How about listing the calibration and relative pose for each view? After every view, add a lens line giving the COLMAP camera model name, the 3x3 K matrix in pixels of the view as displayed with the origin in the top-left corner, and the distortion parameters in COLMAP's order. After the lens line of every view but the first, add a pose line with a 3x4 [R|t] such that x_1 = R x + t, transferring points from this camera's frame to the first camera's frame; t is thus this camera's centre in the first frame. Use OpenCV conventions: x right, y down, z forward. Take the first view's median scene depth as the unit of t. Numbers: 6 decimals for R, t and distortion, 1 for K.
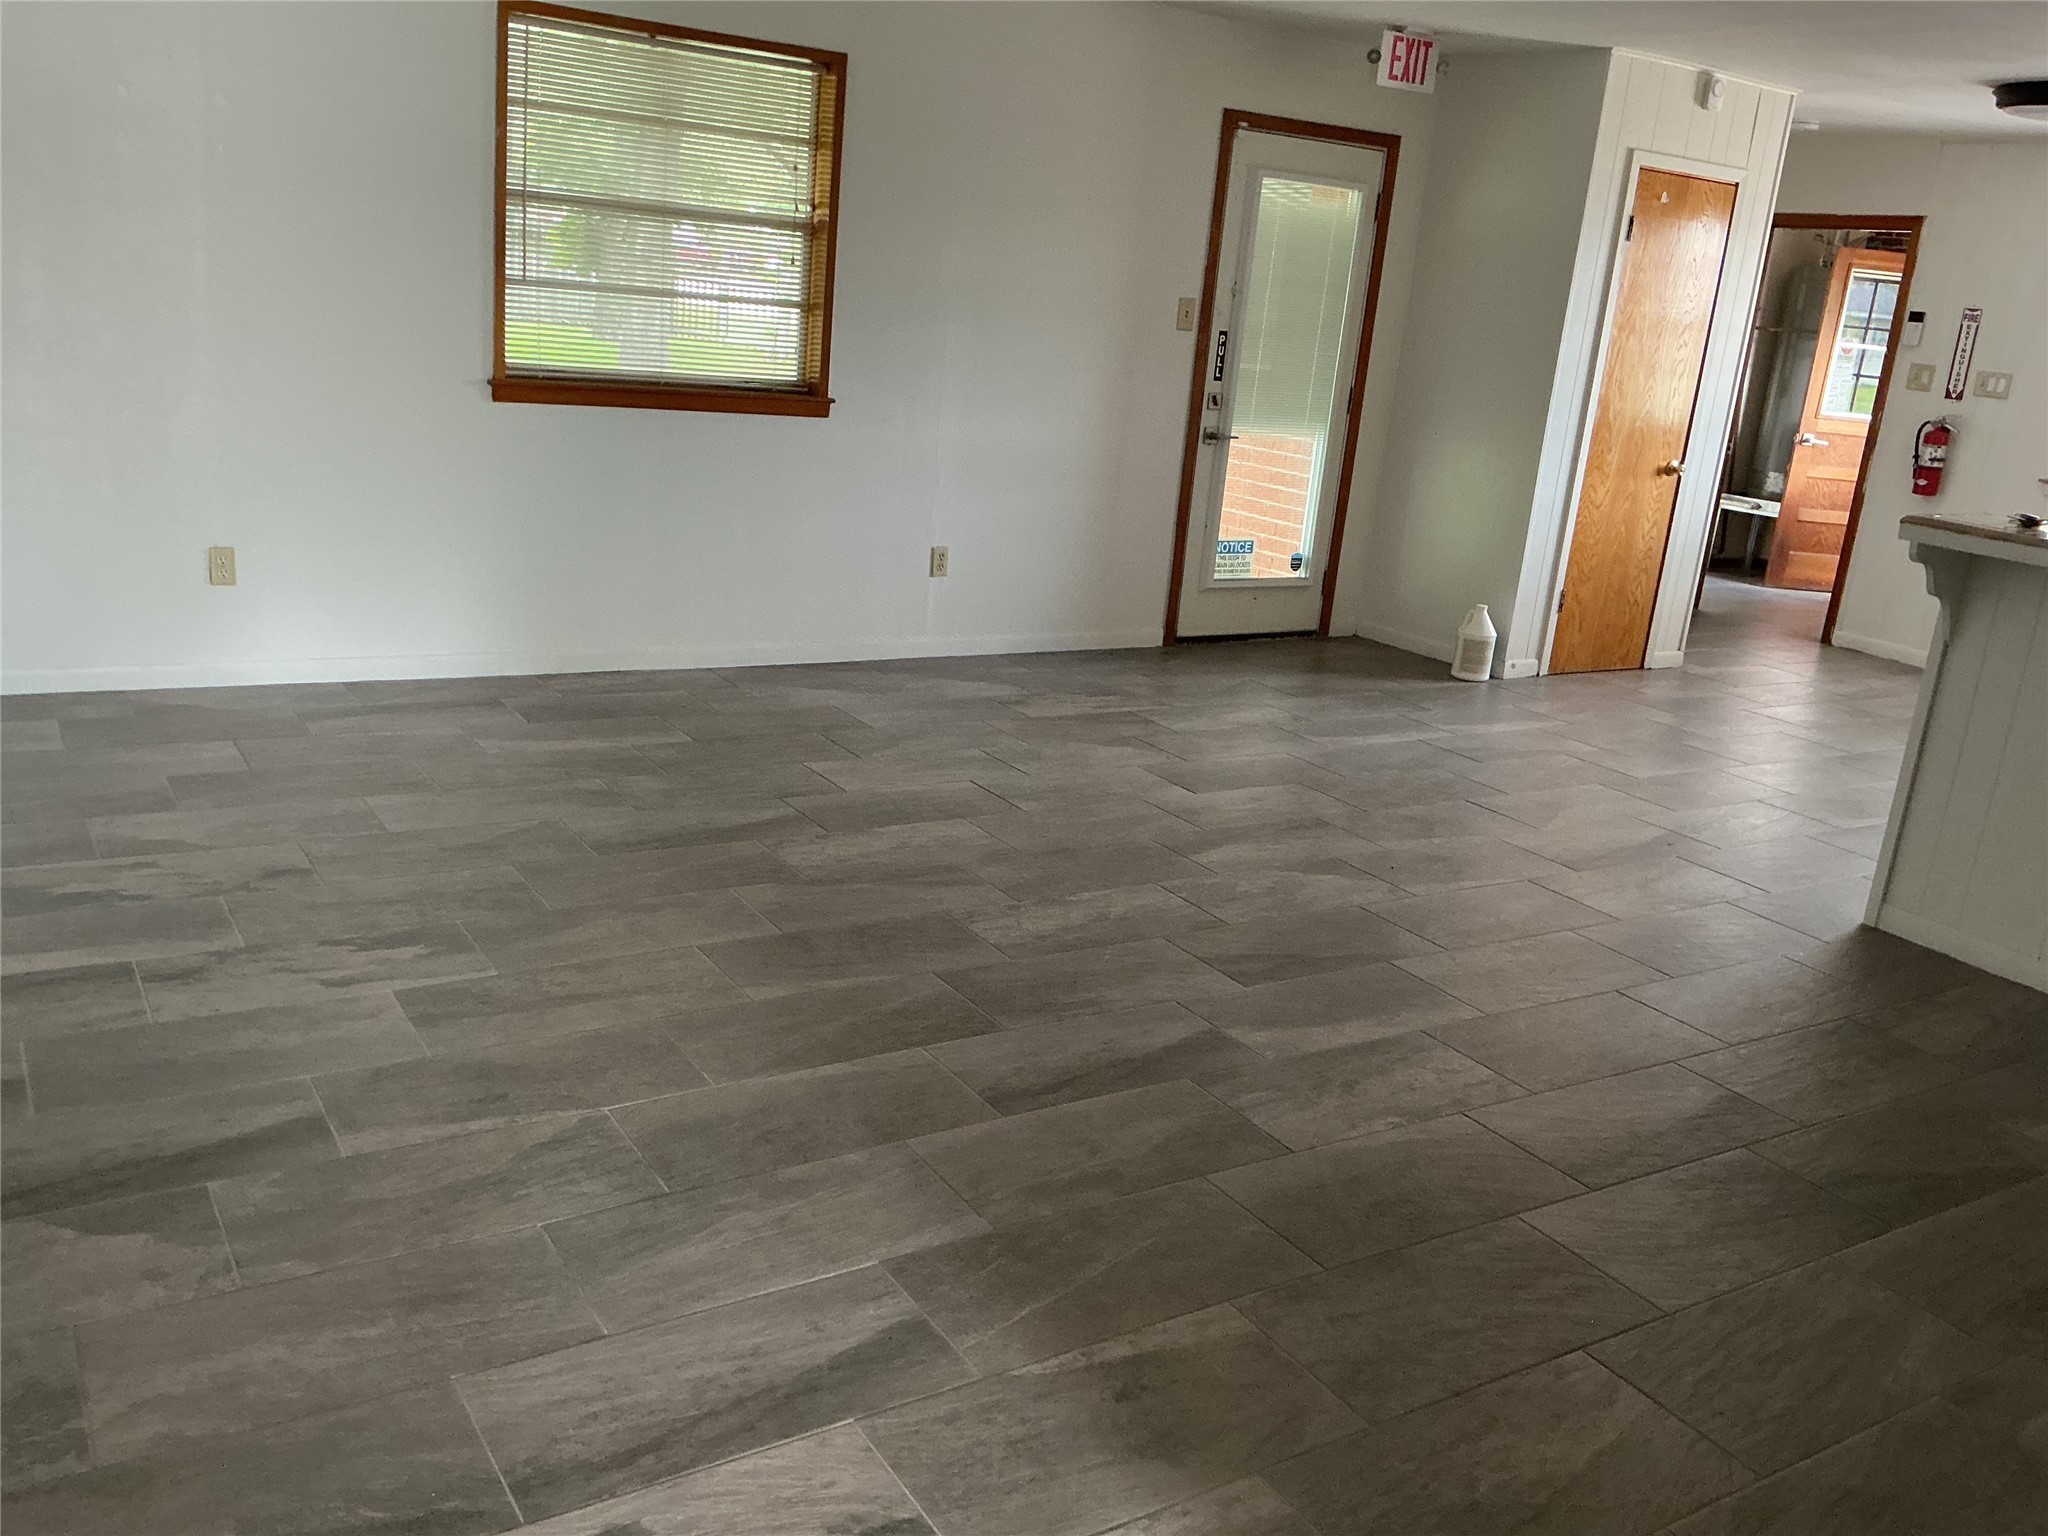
lens RADIAL K [[1703.2, 0, 1027.8], [0, 1703.2, 782.4], [0, 0, 1]] dist [0.044840, -0.026499]
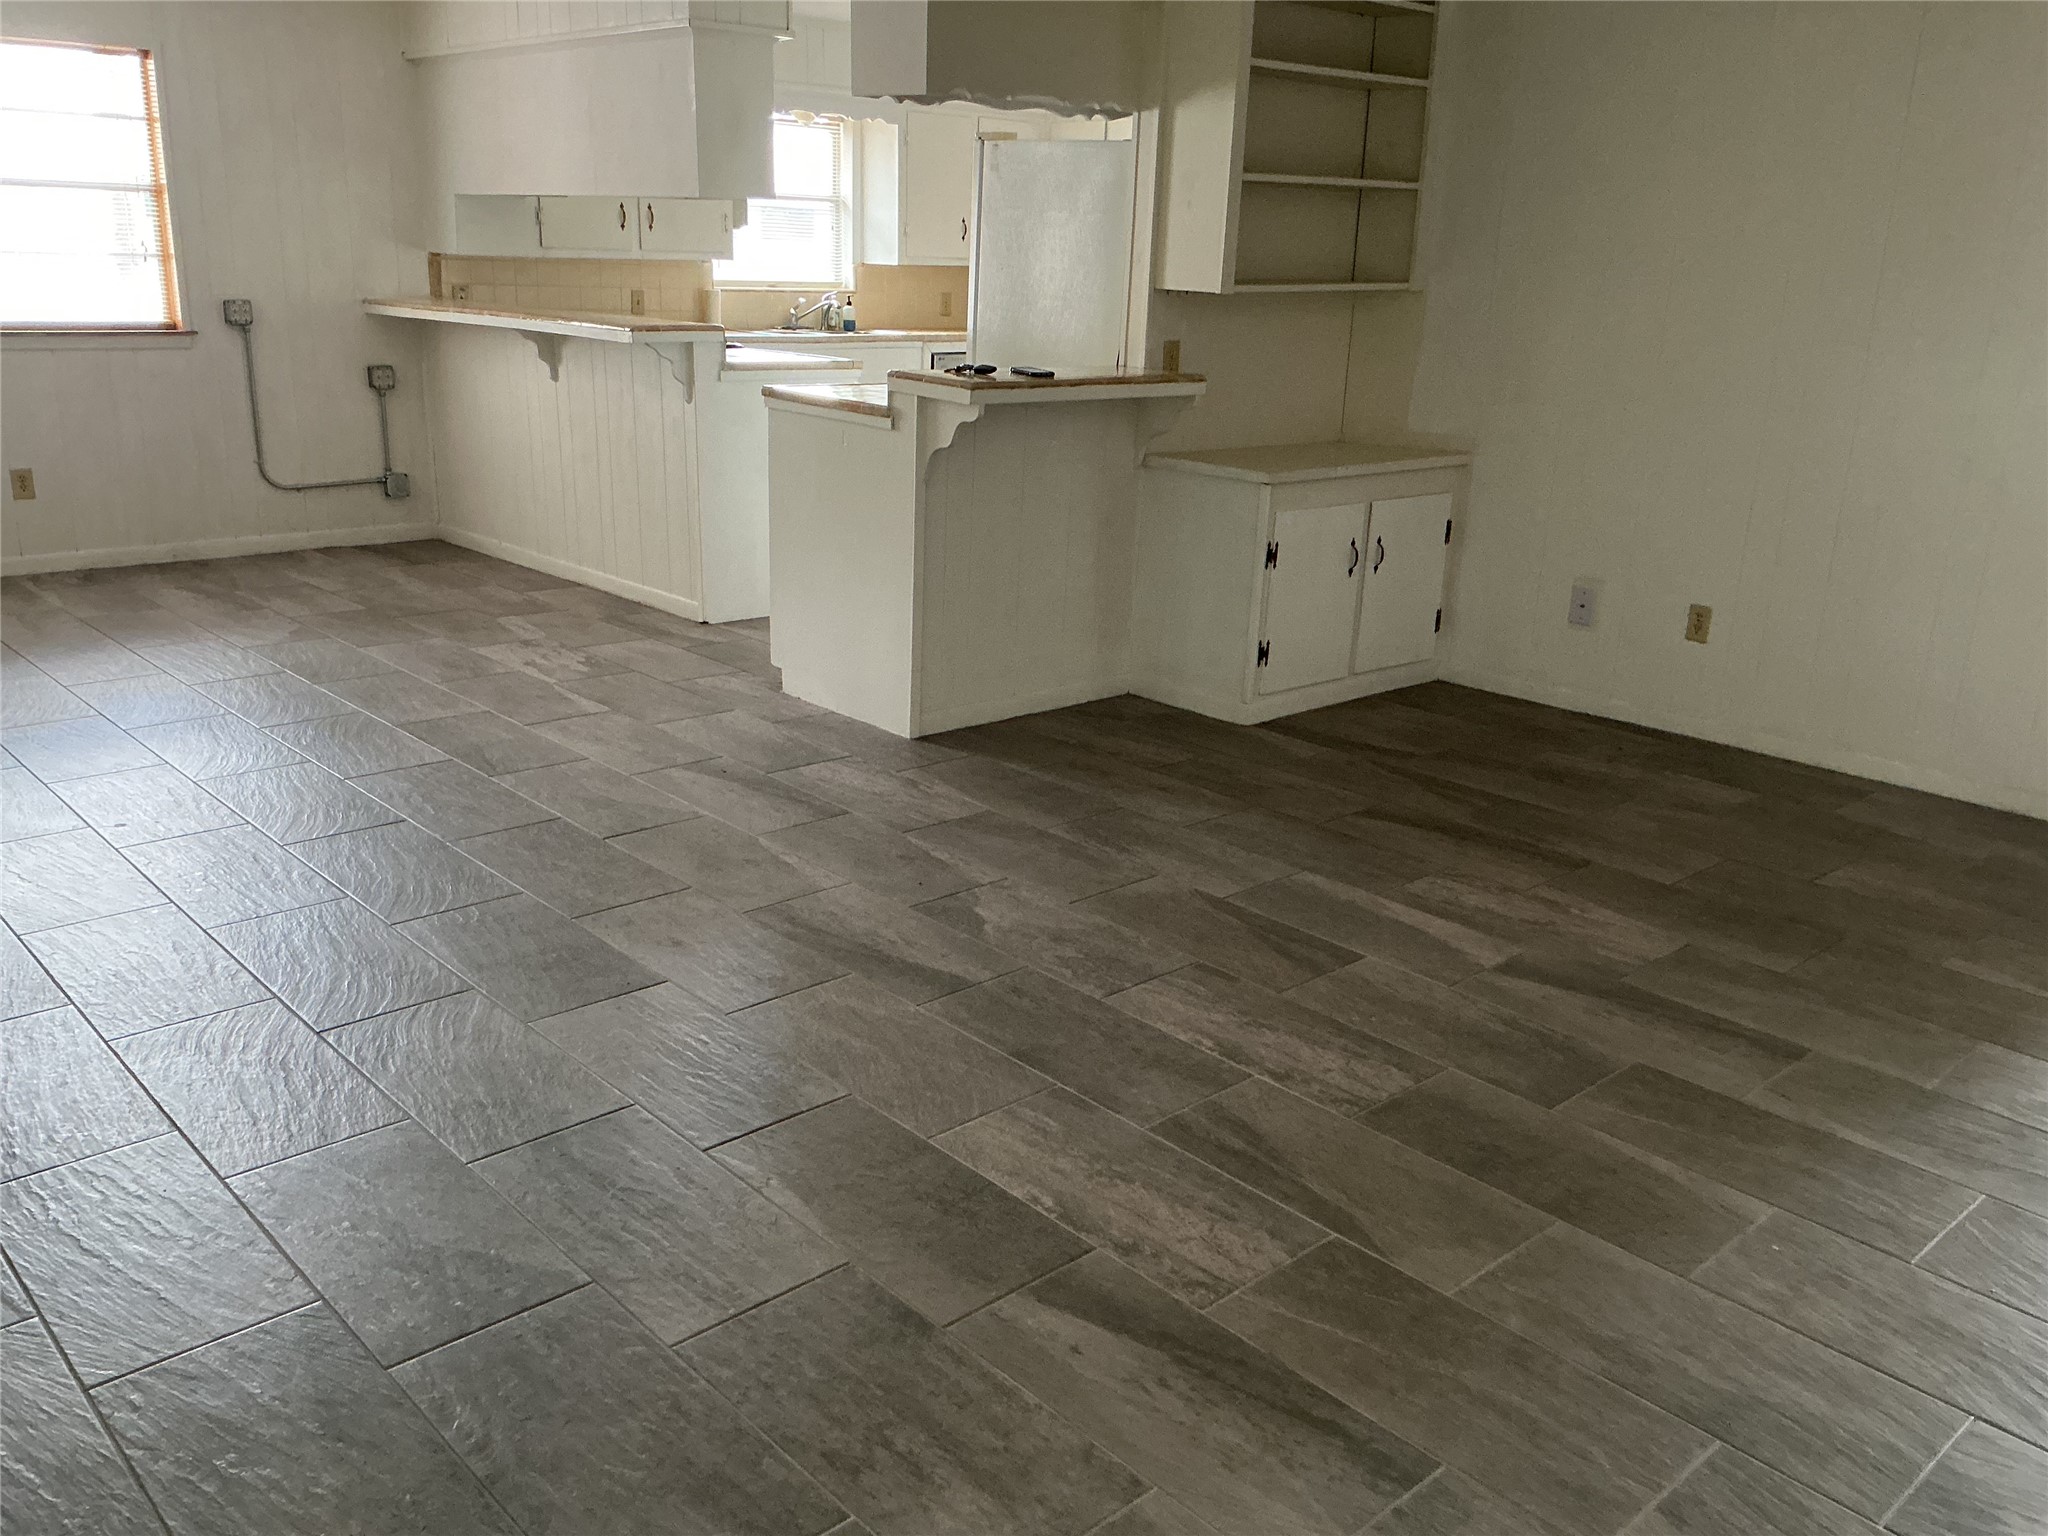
lens RADIAL K [[1703.2, 0, 1030.9], [0, 1703.2, 768.2], [0, 0, 1]] dist [0.044840, -0.026499]
pose [[-0.172814, -0.378125, 0.909481, -0.565193], [0.232953, 0.881486, 0.410750, -0.347070], [-0.957010, 0.282850, -0.064248, 1.004665]]
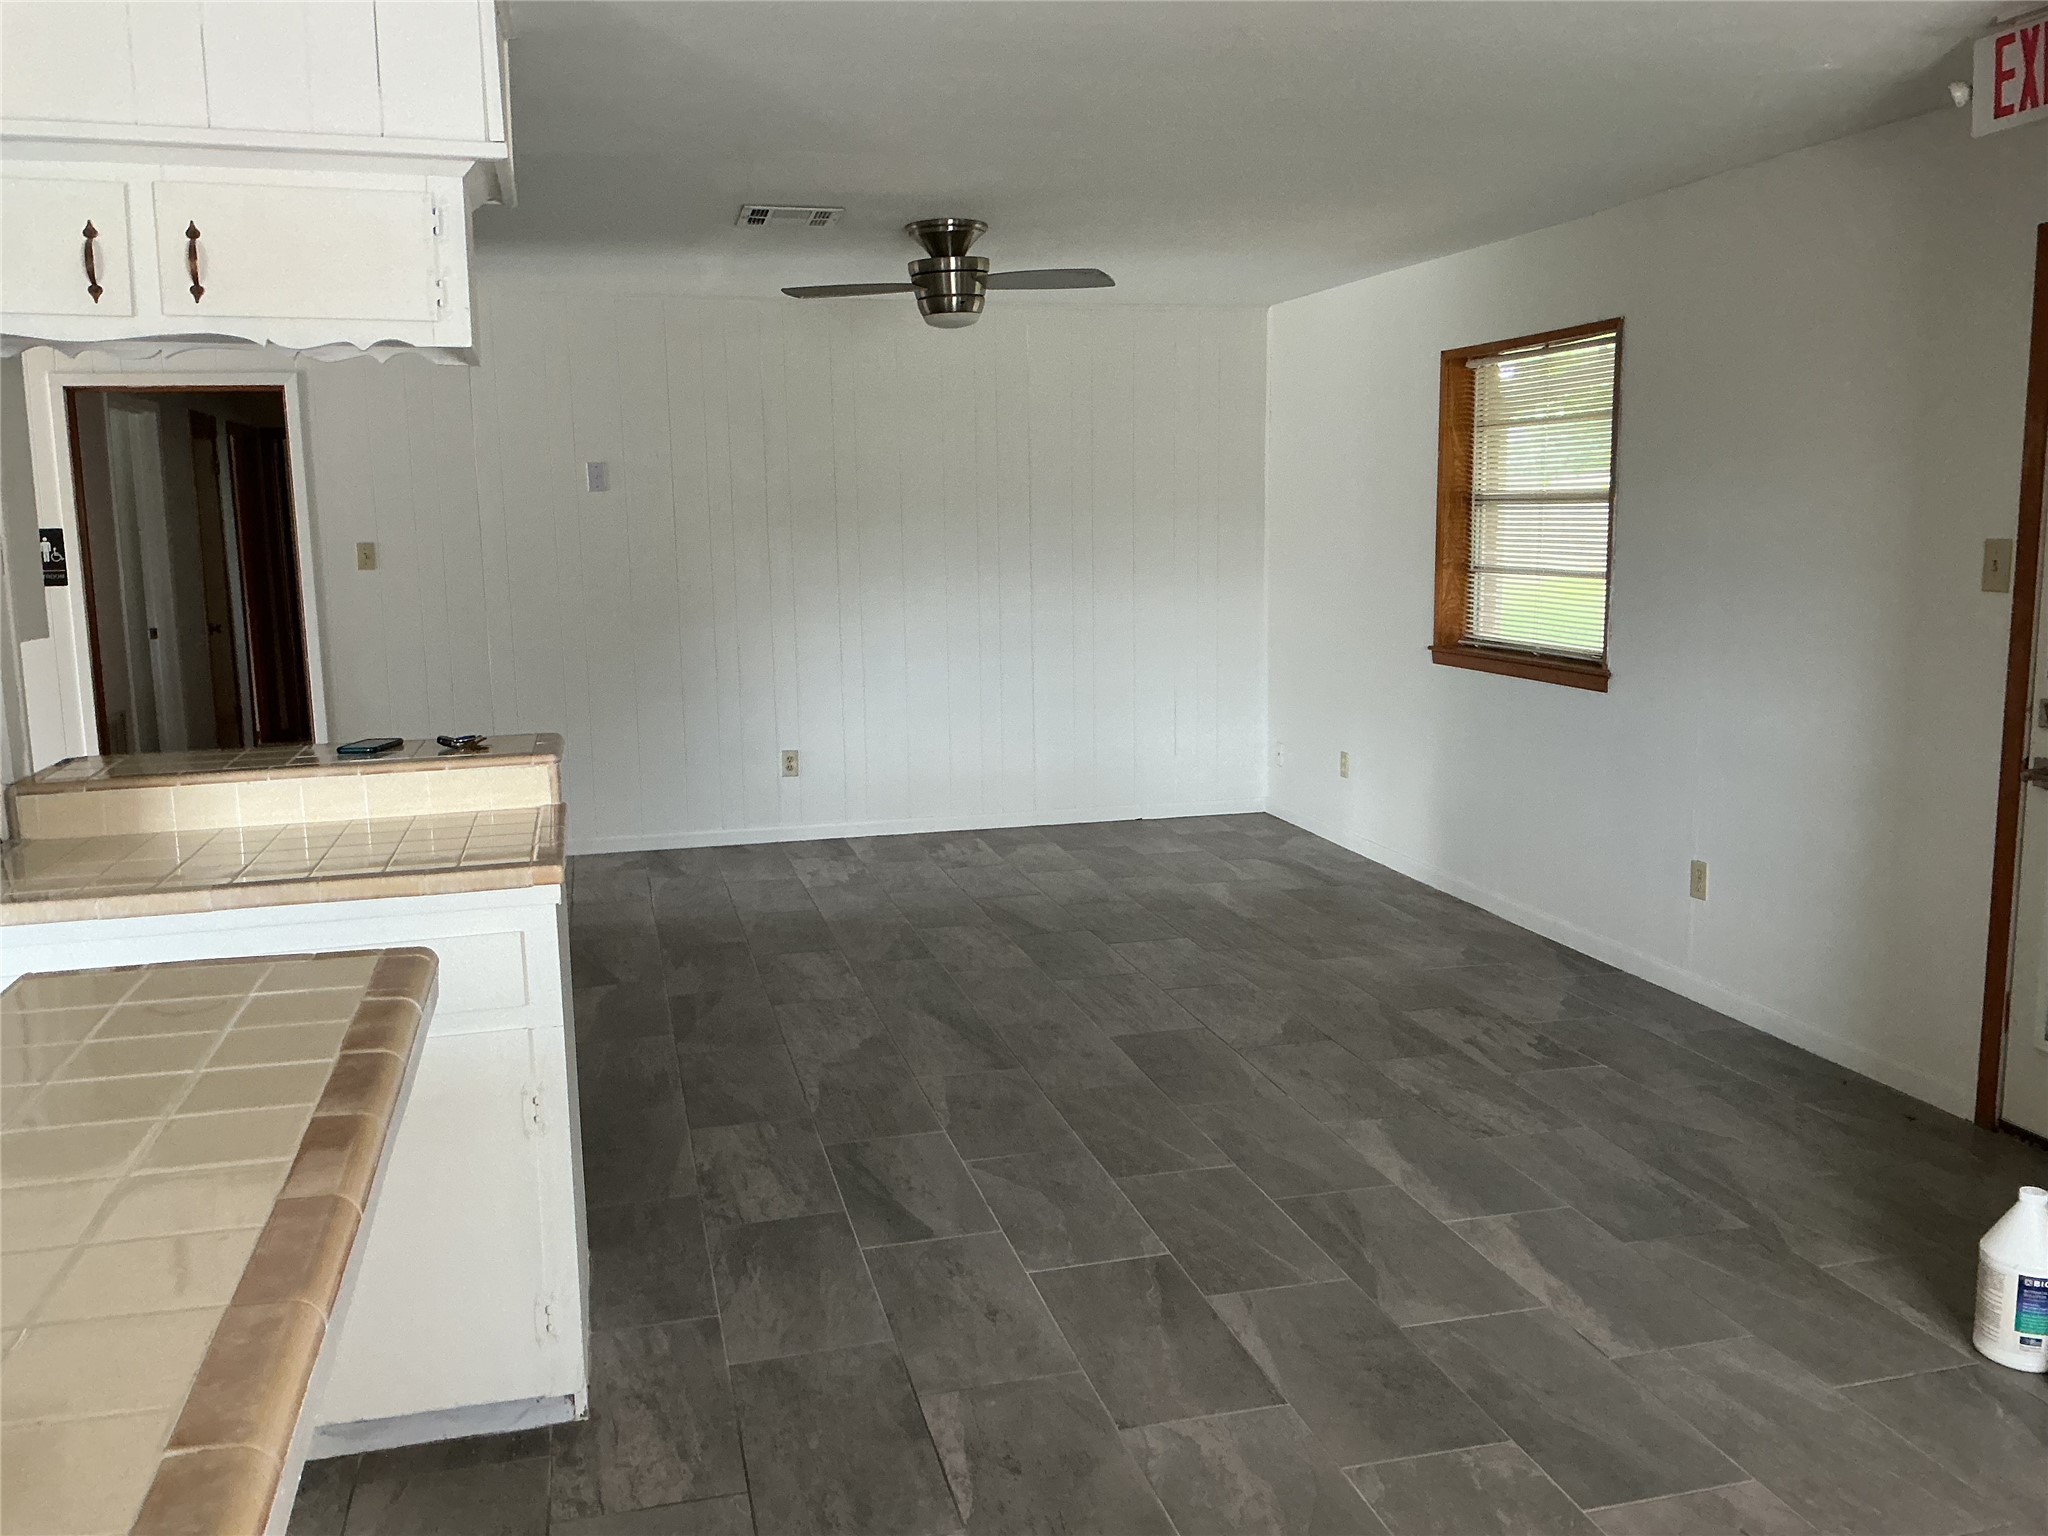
lens RADIAL K [[1703.2, 0, 1023.1], [0, 1703.2, 754.6], [0, 0, 1]] dist [0.044840, -0.026499]
pose [[-0.308436, 0.050903, -0.949882, 1.167225], [-0.281723, 0.948881, 0.142327, -0.306201], [0.908570, 0.311502, -0.278328, 1.335656]]
